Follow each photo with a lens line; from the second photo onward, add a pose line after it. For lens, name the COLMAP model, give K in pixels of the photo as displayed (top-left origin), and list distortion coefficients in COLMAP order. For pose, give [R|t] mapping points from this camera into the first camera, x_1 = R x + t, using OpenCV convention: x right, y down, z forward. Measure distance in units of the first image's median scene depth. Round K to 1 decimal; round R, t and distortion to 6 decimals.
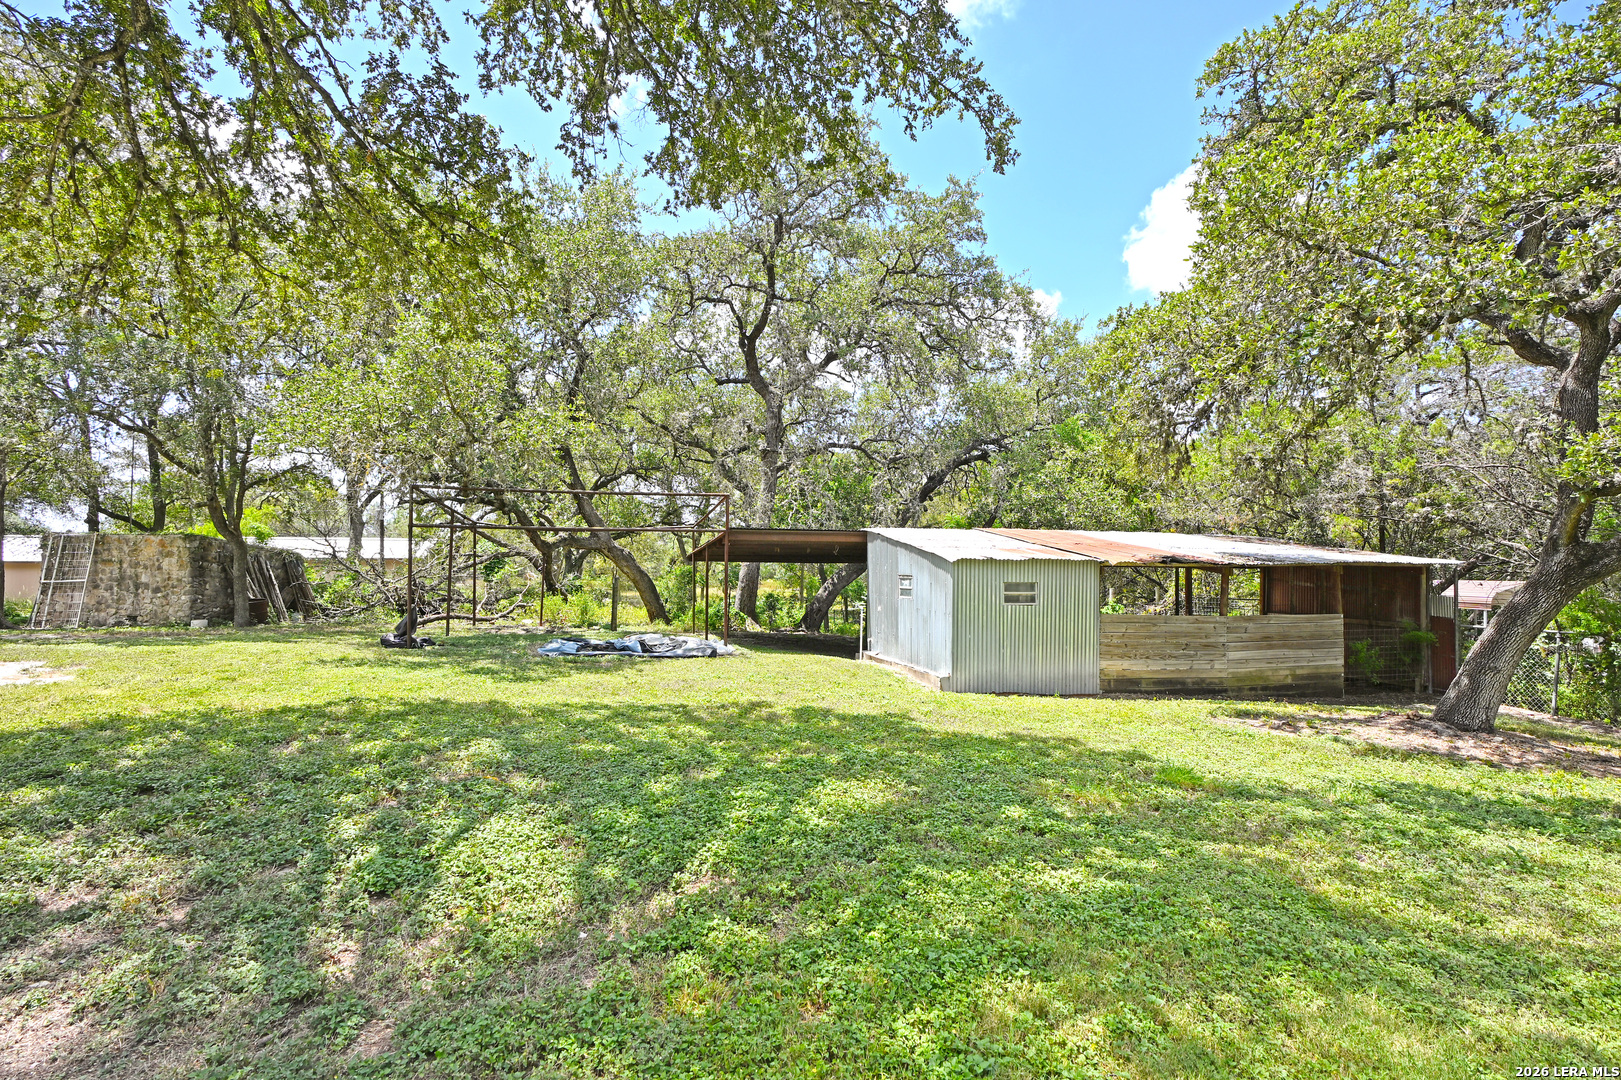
lens RADIAL K [[785.1, 0, 810.4], [0, 785.1, 546.1], [0, 0, 1]] dist [-0.007409, 0.001754]
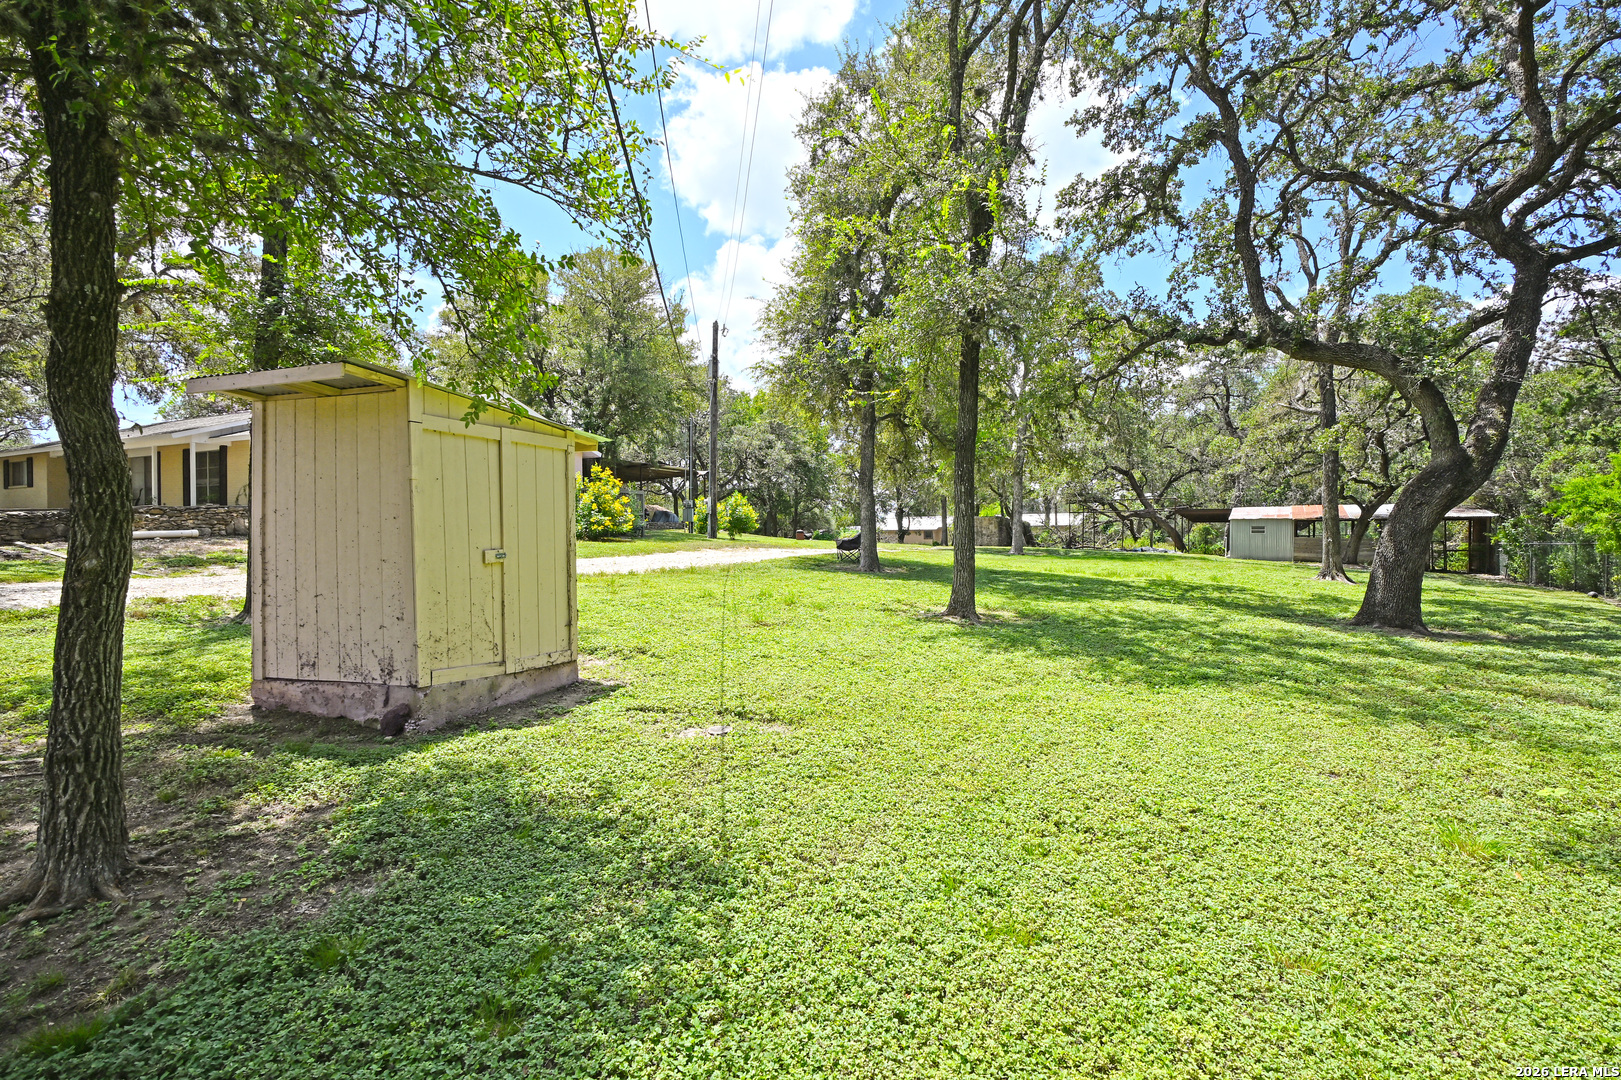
lens RADIAL K [[785.1, 0, 810.2], [0, 785.1, 536.6], [0, 0, 1]] dist [-0.007409, 0.001754]
pose [[0.692317, -0.006101, -0.721567, 0.676513], [0.024107, 0.999602, 0.014678, 0.000677], [0.721190, -0.027556, 0.692189, -1.253066]]
